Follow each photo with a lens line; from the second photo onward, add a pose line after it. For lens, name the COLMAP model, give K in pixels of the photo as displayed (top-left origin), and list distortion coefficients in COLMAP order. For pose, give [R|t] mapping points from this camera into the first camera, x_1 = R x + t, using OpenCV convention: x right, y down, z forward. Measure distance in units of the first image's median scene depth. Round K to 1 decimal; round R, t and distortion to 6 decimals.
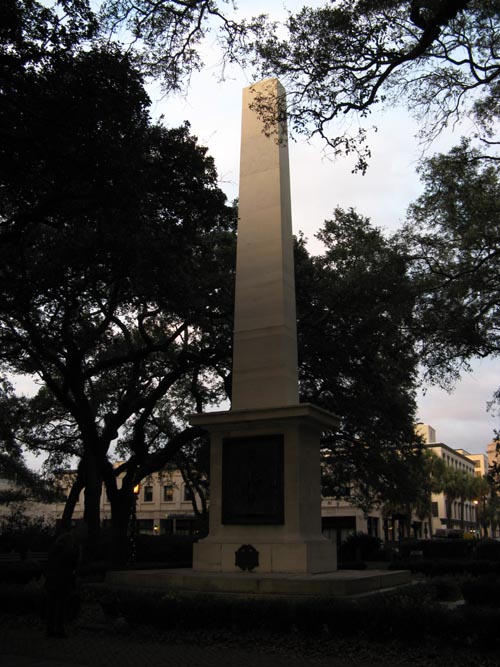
lens RADIAL K [[672.8, 0, 250.0], [0, 672.8, 333.5], [0, 0, 1]] dist [-0.196413, 0.201193]
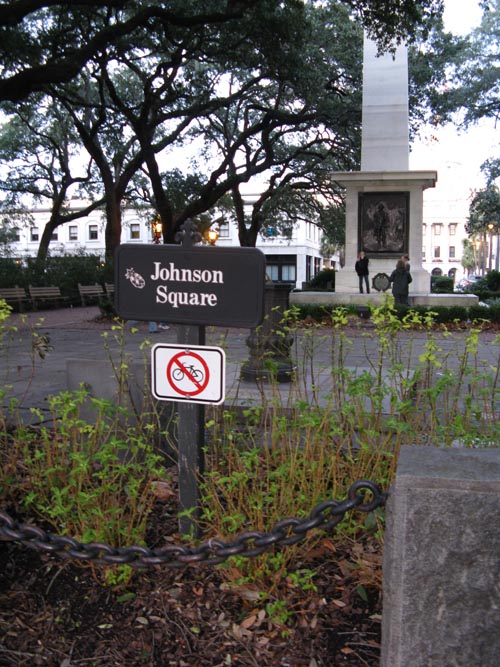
lens RADIAL K [[672.8, 0, 250.0], [0, 672.8, 333.5], [0, 0, 1]] dist [-0.196413, 0.201193]
pose [[0.979950, -0.014277, 0.198730, -0.422188], [-0.061745, 0.926563, 0.371037, -0.043588], [-0.189433, -0.375869, 0.907104, -0.182839]]
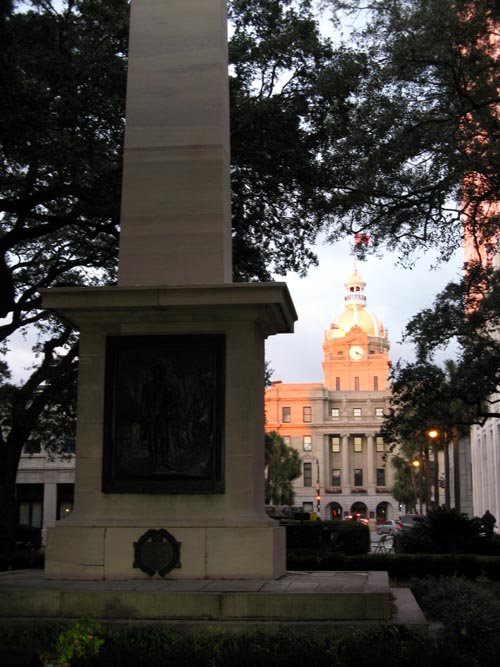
lens RADIAL K [[974.6, 0, 250.0], [0, 974.6, 333.5], [0, 0, 1]] dist [-0.041697, -0.037132]
pose [[0.936337, 0.061330, 0.345705, -0.173968], [-0.100864, 0.990108, 0.097536, 0.054602], [-0.336304, -0.126196, 0.933260, 0.182983]]
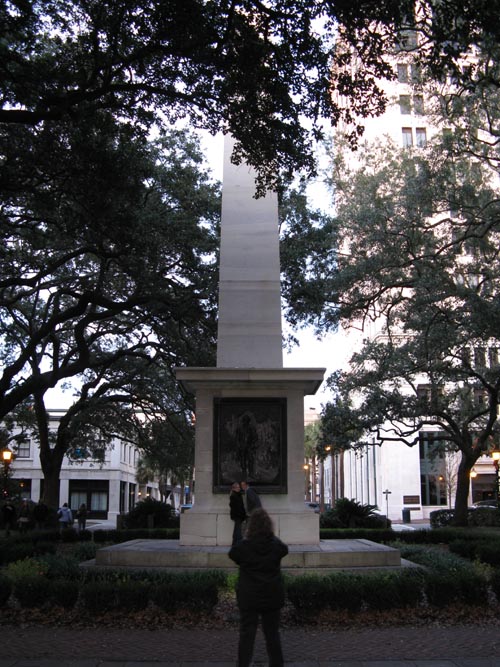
lens RADIAL K [[694.2, 0, 249.3], [0, 694.2, 350.2], [0, 0, 1]] dist [-0.162659, 0.002539]
pose [[0.889290, 0.096180, 0.447117, -0.353477], [-0.133775, 0.989583, 0.053199, 0.032453], [-0.437342, -0.107123, 0.892892, 0.133403]]
